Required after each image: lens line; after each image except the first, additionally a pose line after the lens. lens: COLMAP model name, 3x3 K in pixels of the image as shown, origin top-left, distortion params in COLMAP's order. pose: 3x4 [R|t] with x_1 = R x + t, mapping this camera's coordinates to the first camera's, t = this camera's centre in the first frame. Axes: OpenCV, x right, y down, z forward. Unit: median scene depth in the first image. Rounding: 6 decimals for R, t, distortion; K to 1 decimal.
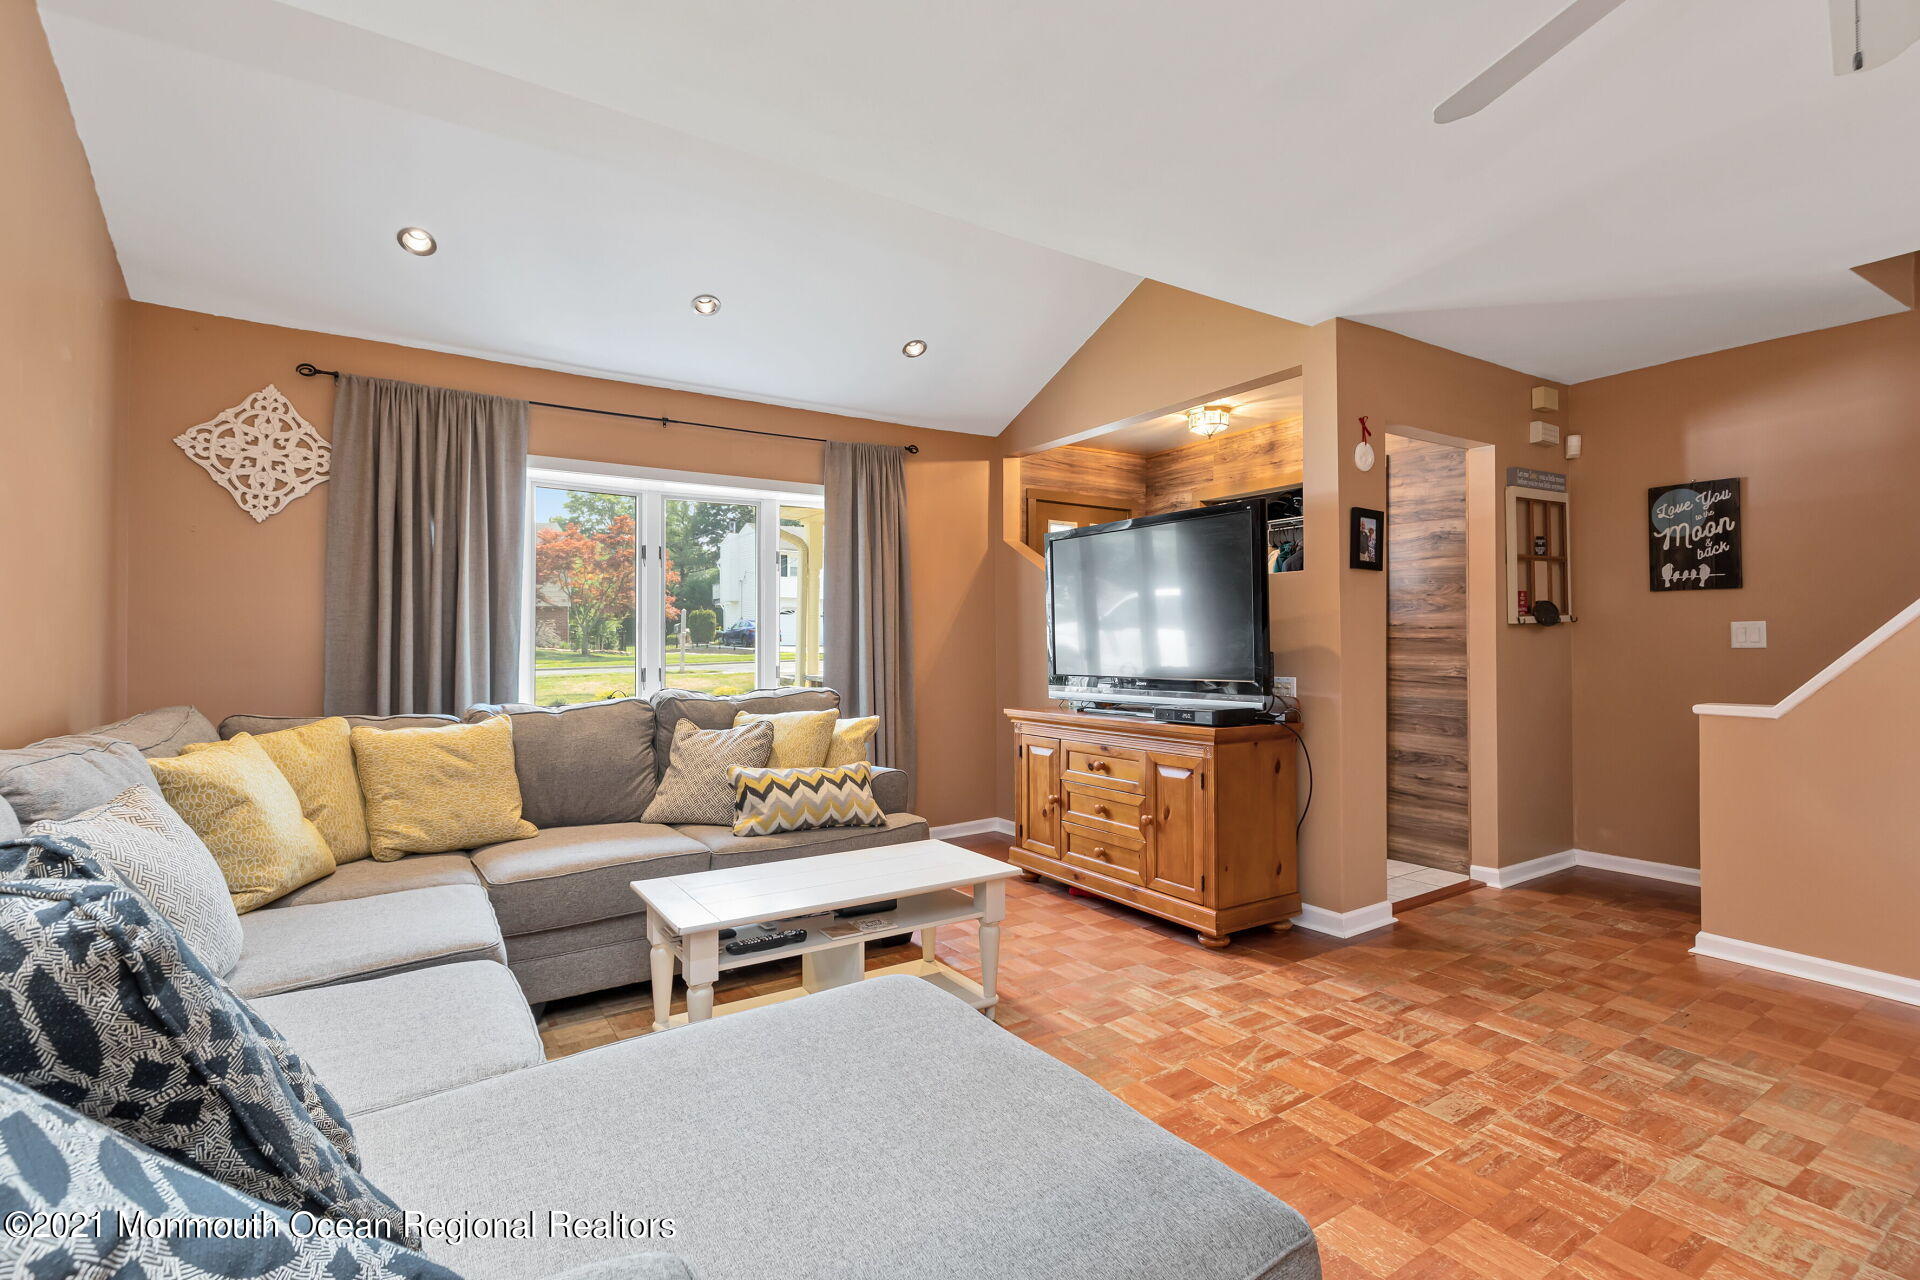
lens RADIAL K [[865.4, 0, 960.0], [0, 865.4, 640.0], [0, 0, 1]] dist [0.001146, -0.000070]
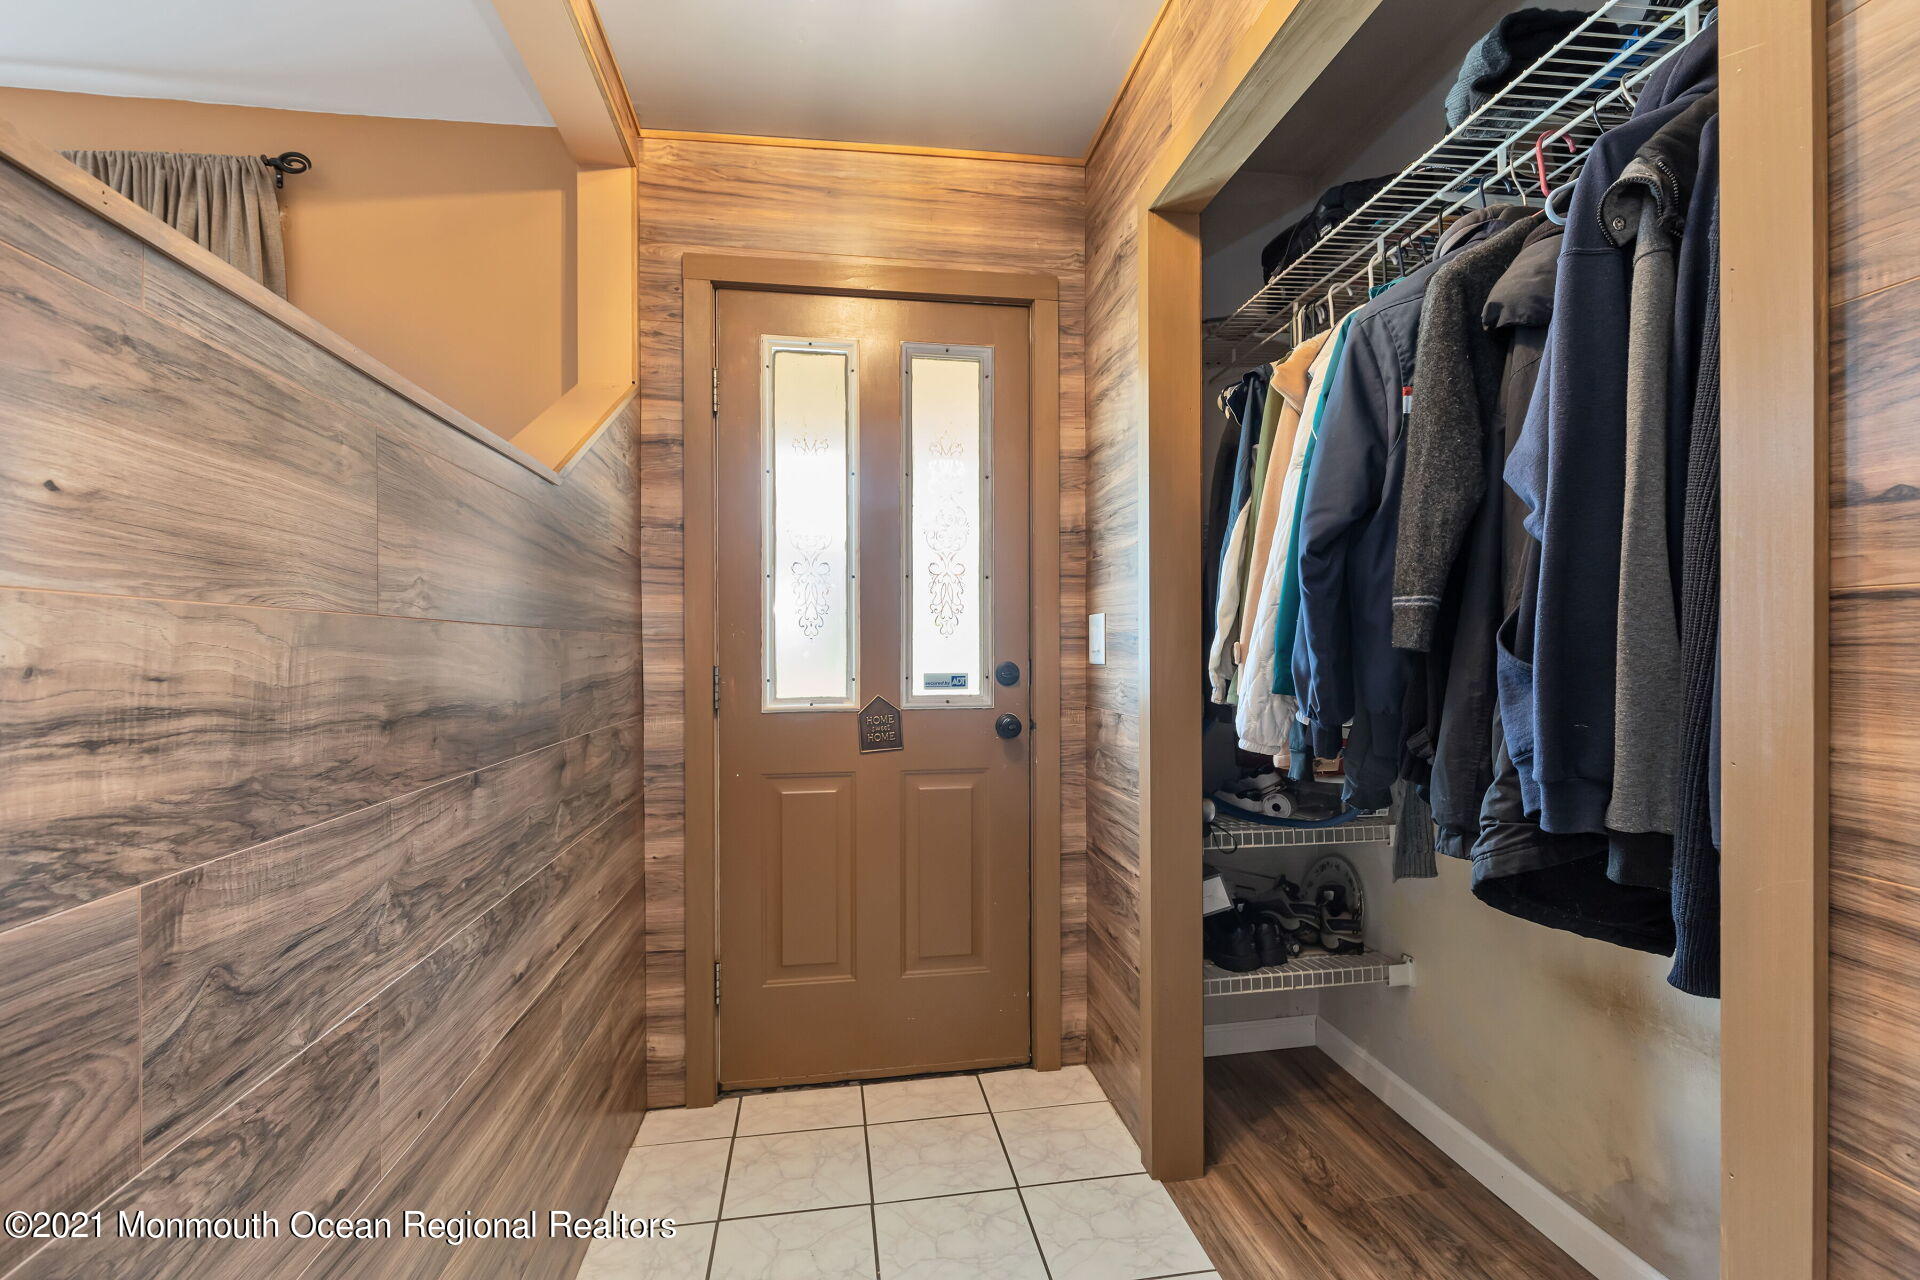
lens RADIAL K [[865.4, 0, 960.0], [0, 865.4, 640.0], [0, 0, 1]] dist [0.001146, -0.000070]
pose [[0.911306, -0.003414, -0.411715, 0.332592], [0.003661, 0.999993, -0.000187, 0.002753], [0.411713, -0.001336, 0.911312, 0.641720]]
